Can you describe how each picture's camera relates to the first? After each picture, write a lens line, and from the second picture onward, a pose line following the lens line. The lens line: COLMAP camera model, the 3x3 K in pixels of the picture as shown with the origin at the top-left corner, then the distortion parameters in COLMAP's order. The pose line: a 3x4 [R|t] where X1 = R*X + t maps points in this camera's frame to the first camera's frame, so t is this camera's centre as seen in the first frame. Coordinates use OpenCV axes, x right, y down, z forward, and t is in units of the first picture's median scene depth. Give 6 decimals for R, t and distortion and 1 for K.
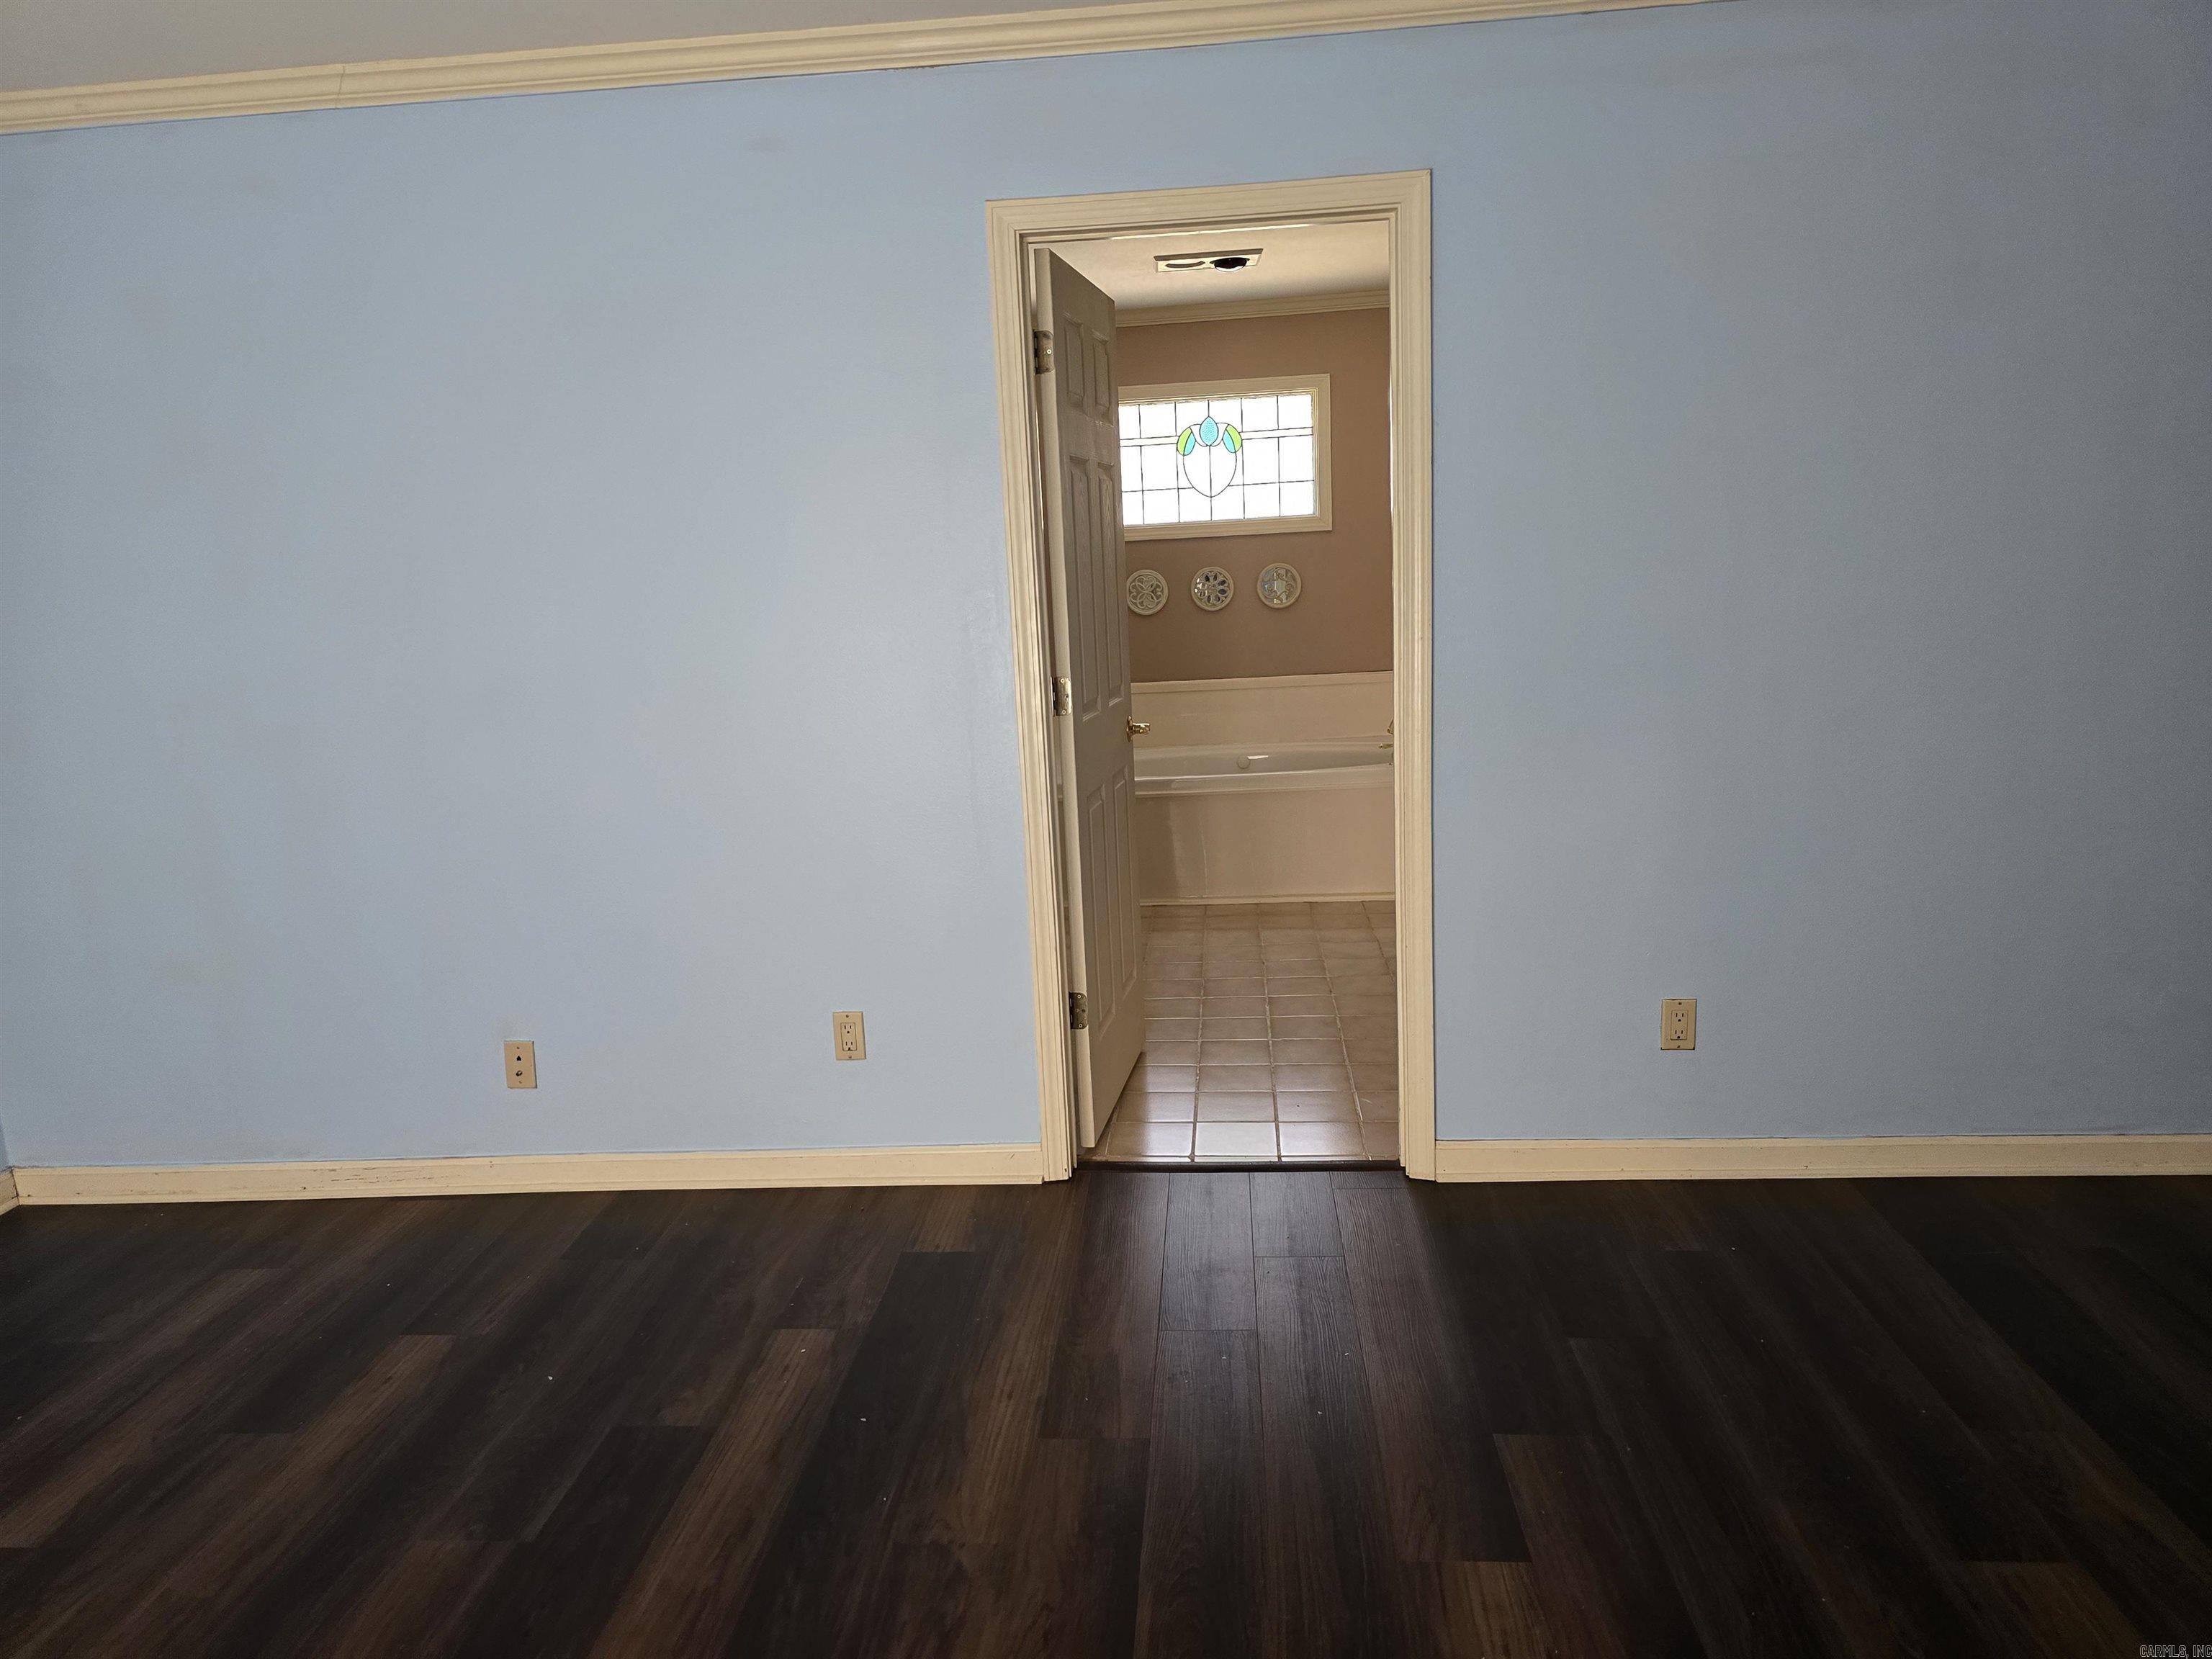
lens RADIAL K [[1481.0, 0, 1090.6], [0, 1481.0, 834.5], [0, 0, 1]] dist [0.133954, -0.102317]
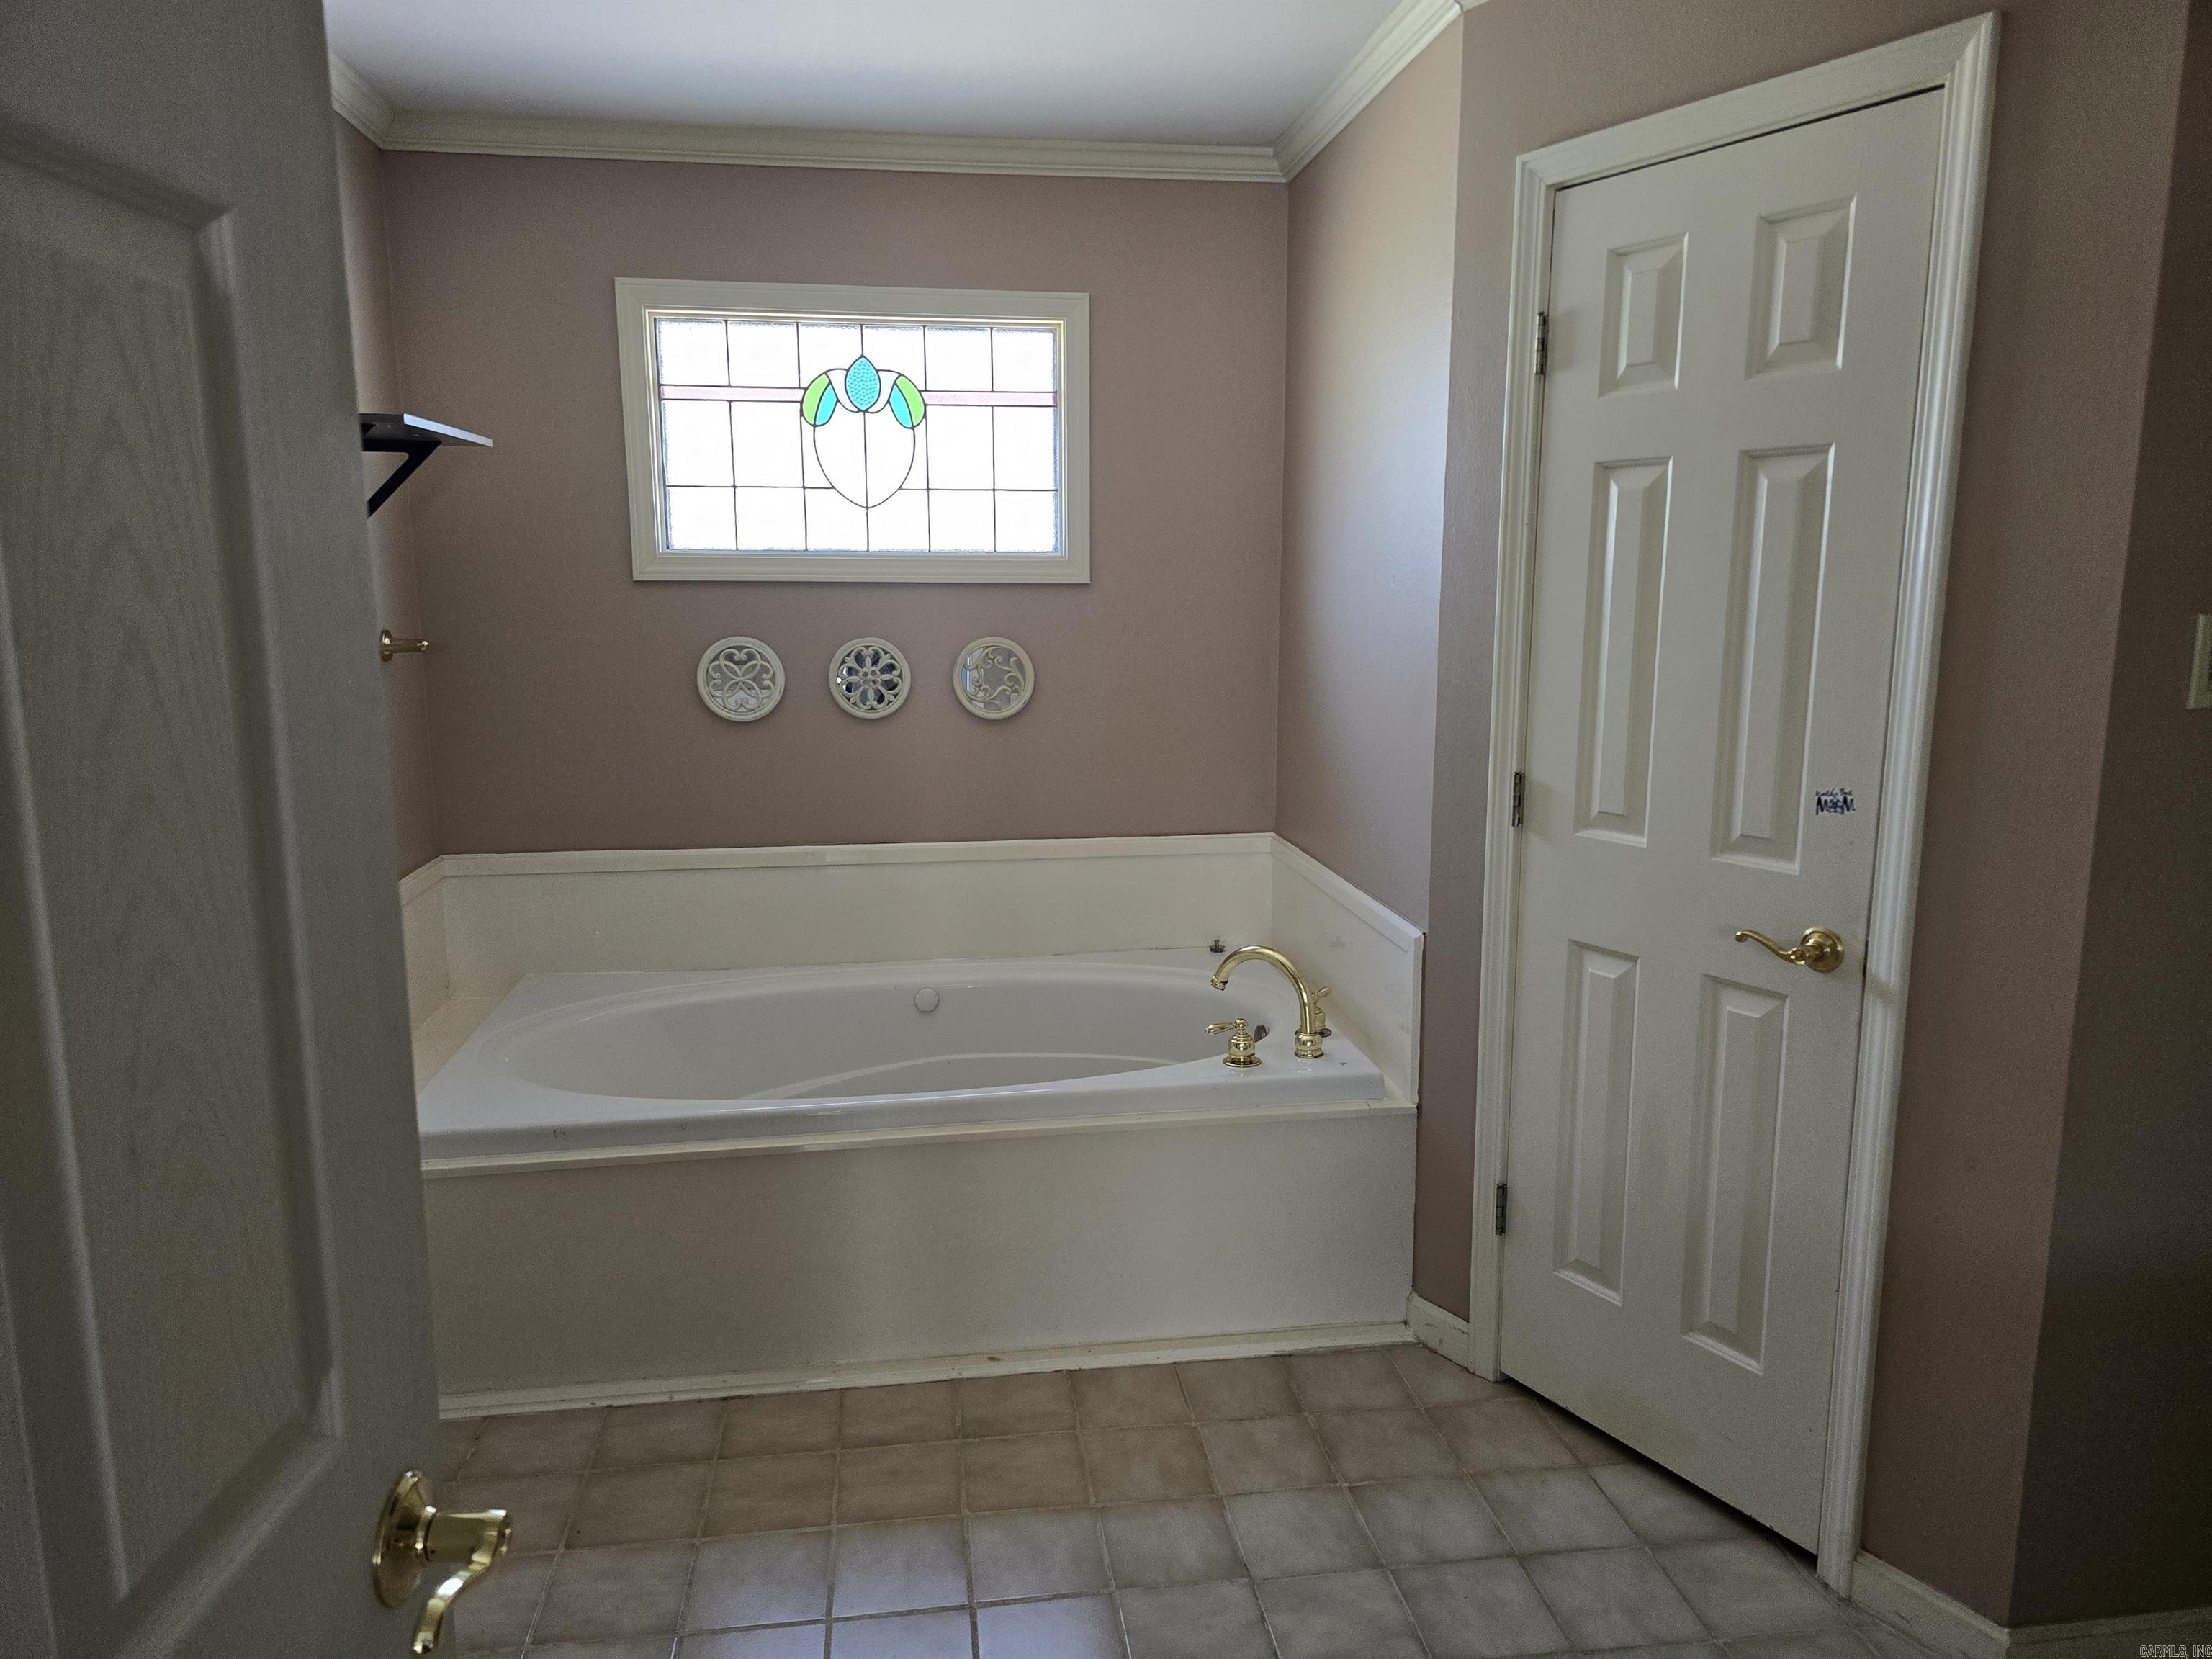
lens RADIAL K [[1495.1, 0, 1093.1], [0, 1495.1, 829.8], [0, 0, 1]] dist [0.140607, -0.144720]
pose [[0.975033, 0.010934, 0.221791, 0.041401], [-0.005871, 0.999707, -0.023472, -0.099445], [-0.221983, 0.021584, 0.974812, 0.461630]]
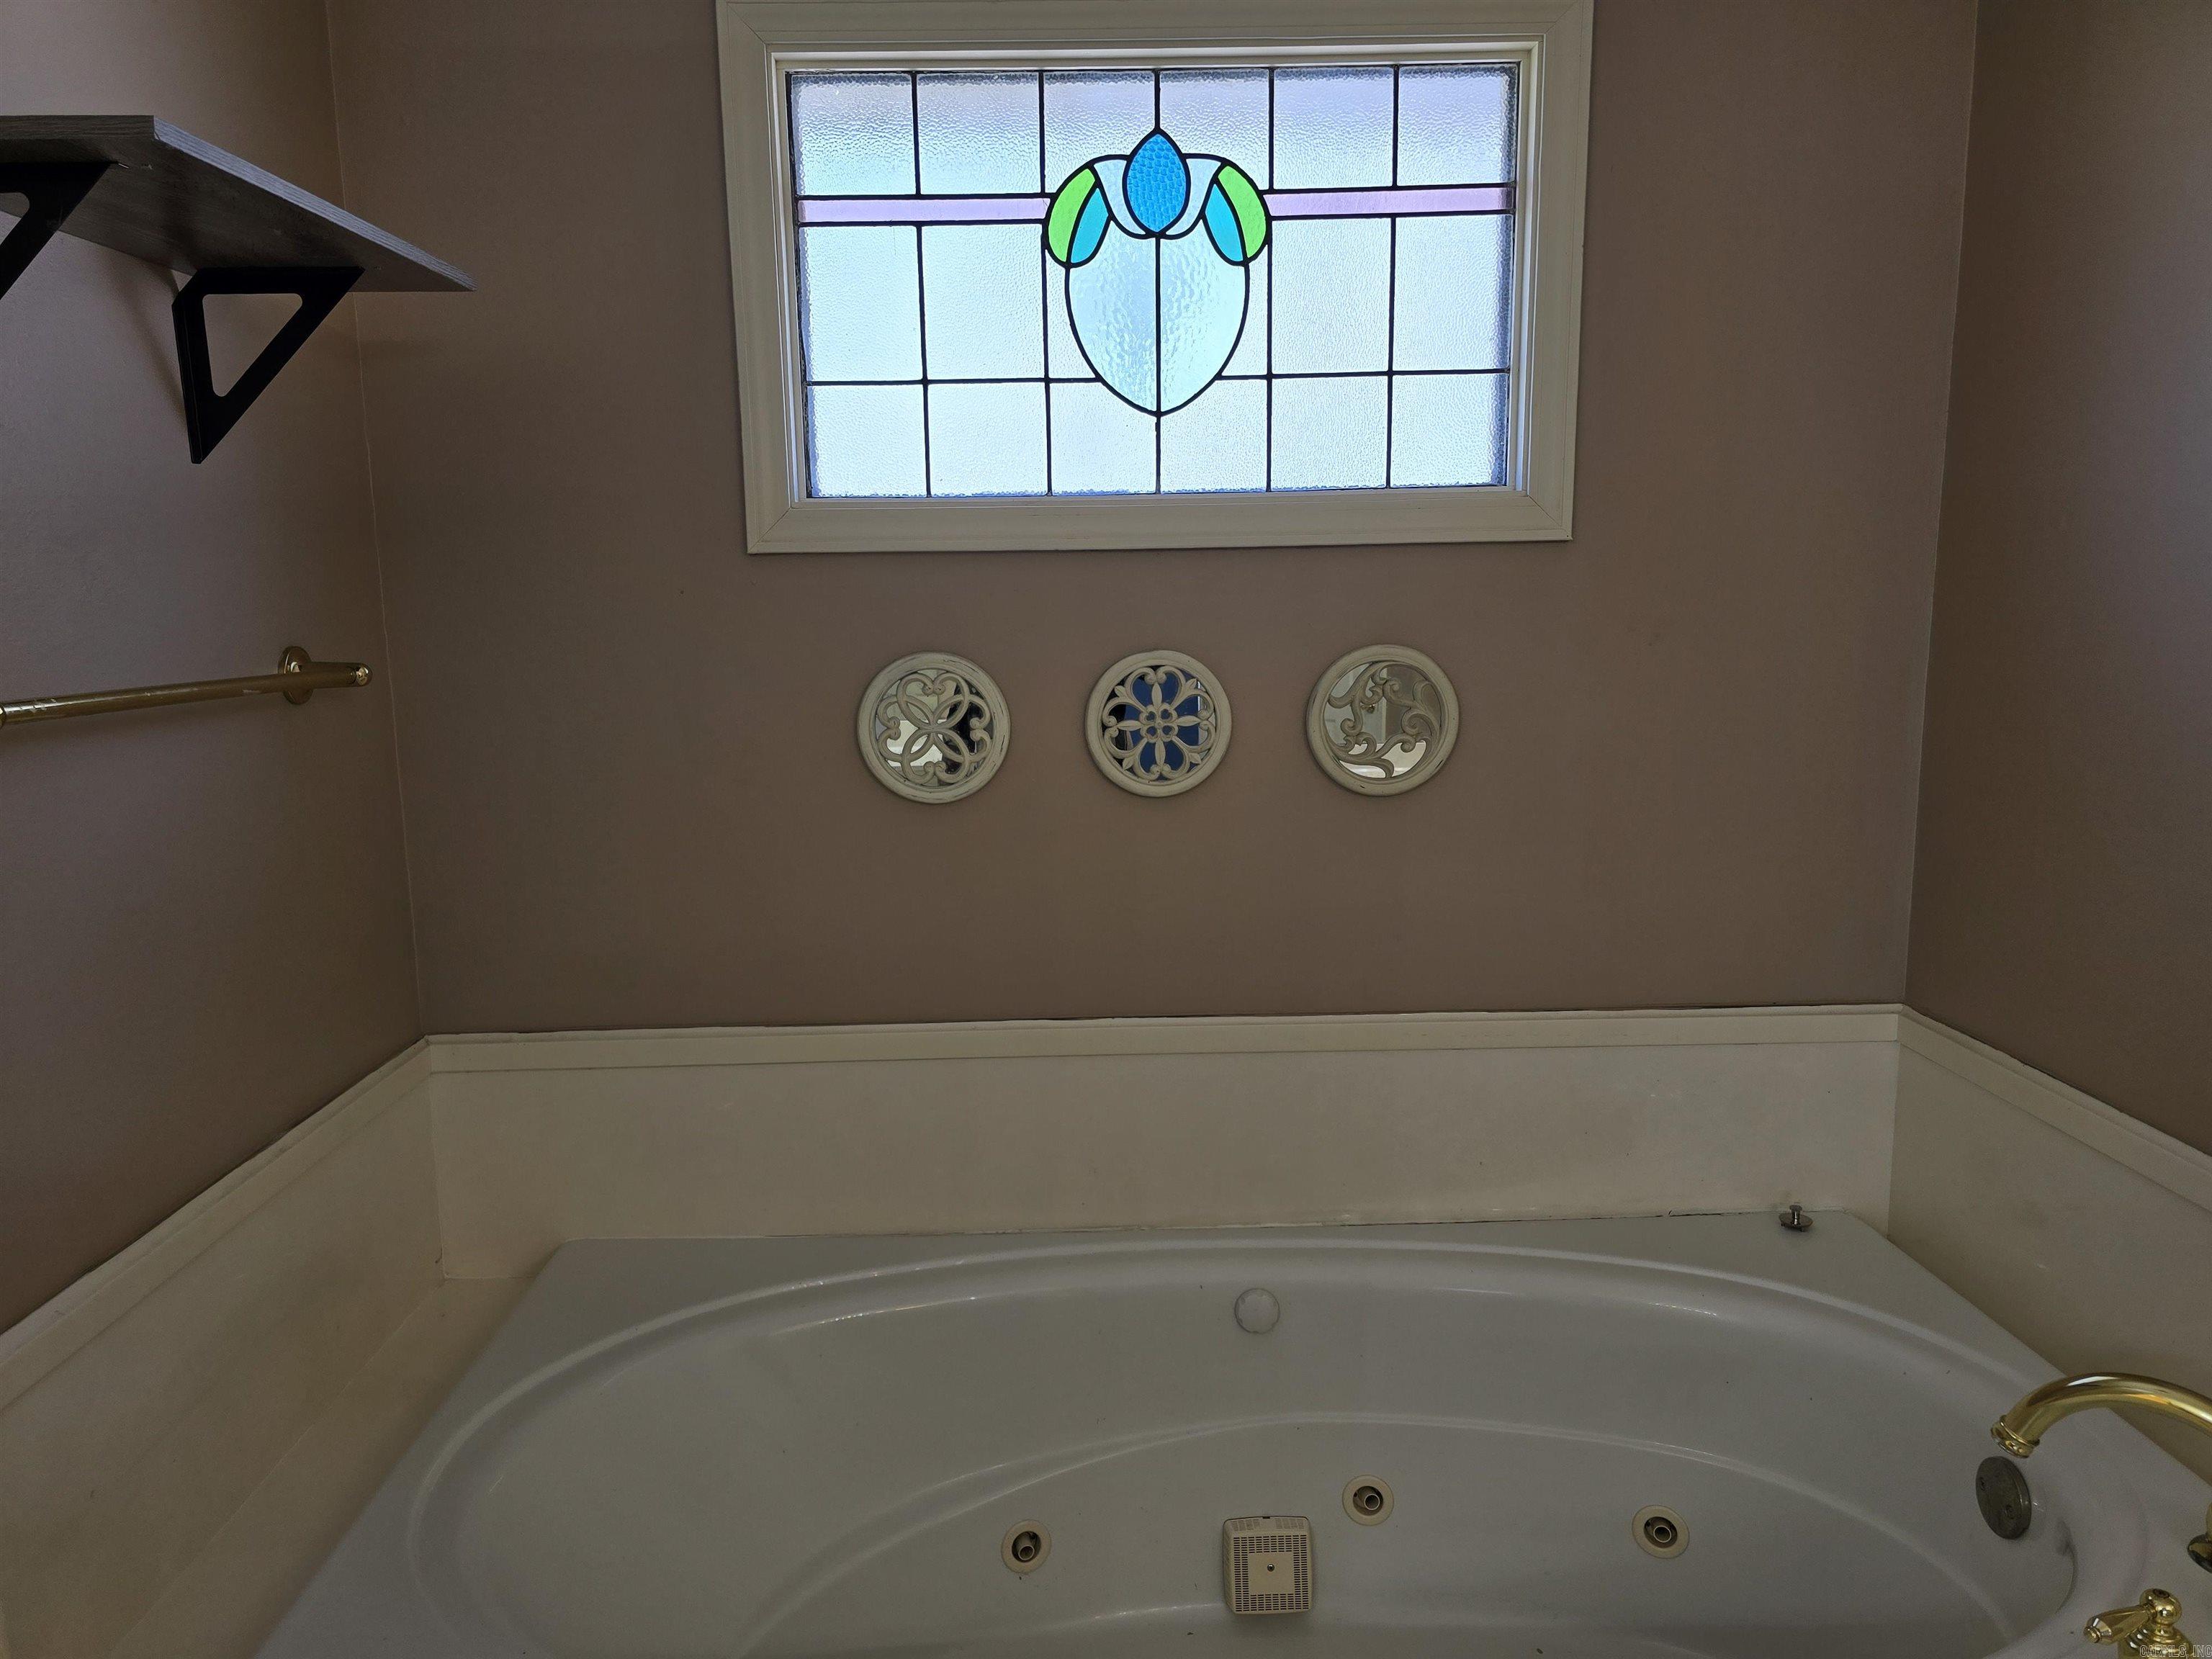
lens RADIAL K [[1495.1, 0, 1093.1], [0, 1495.1, 829.8], [0, 0, 1]] dist [0.140607, -0.144720]
pose [[0.994948, 0.018507, 0.098675, 0.040301], [-0.016886, 0.999709, -0.017238, -0.139551], [-0.098965, 0.015485, 0.994970, 0.709477]]
